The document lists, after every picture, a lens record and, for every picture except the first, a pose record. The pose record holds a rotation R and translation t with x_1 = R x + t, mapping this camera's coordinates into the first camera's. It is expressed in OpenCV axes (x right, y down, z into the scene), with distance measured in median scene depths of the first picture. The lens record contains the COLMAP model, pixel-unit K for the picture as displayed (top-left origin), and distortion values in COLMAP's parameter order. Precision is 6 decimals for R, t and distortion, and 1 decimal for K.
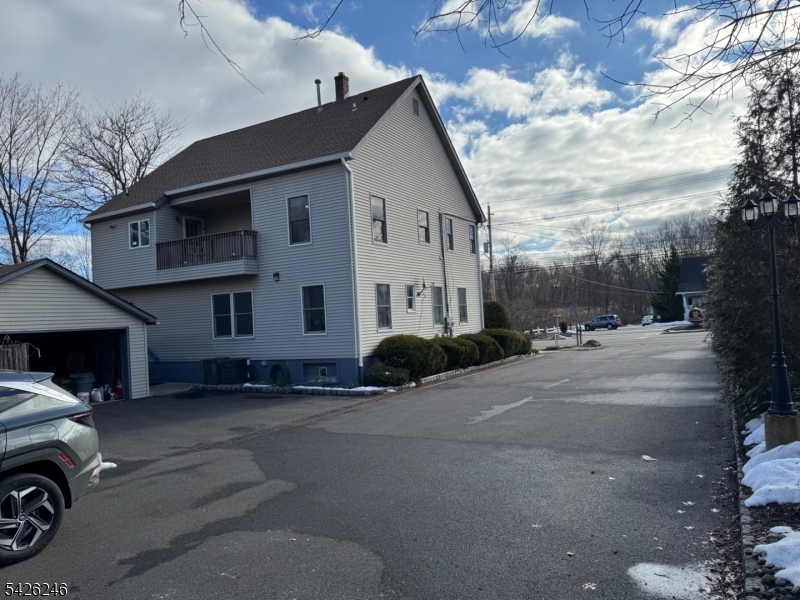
lens RADIAL K [[558.1, 0, 412.2], [0, 558.1, 296.0], [0, 0, 1]] dist [0.027723, 0.000242]
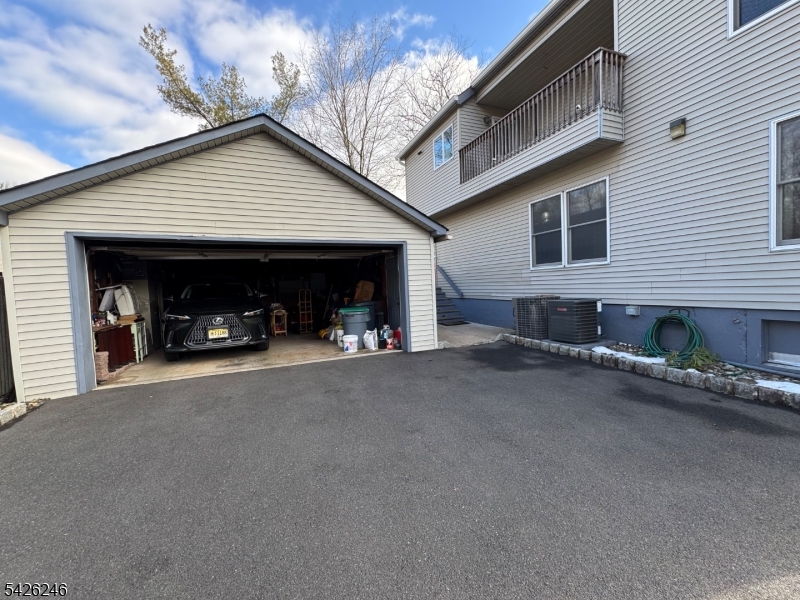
lens RADIAL K [[318.3, 0, 400.0], [0, 318.3, 300.0], [0, 0, 1]] dist [0.000635, 0.000006]
pose [[0.776577, 0.052102, -0.627864, -0.247230], [0.020202, 0.994003, 0.107473, 0.073523], [0.629699, -0.096145, 0.770867, 0.630771]]
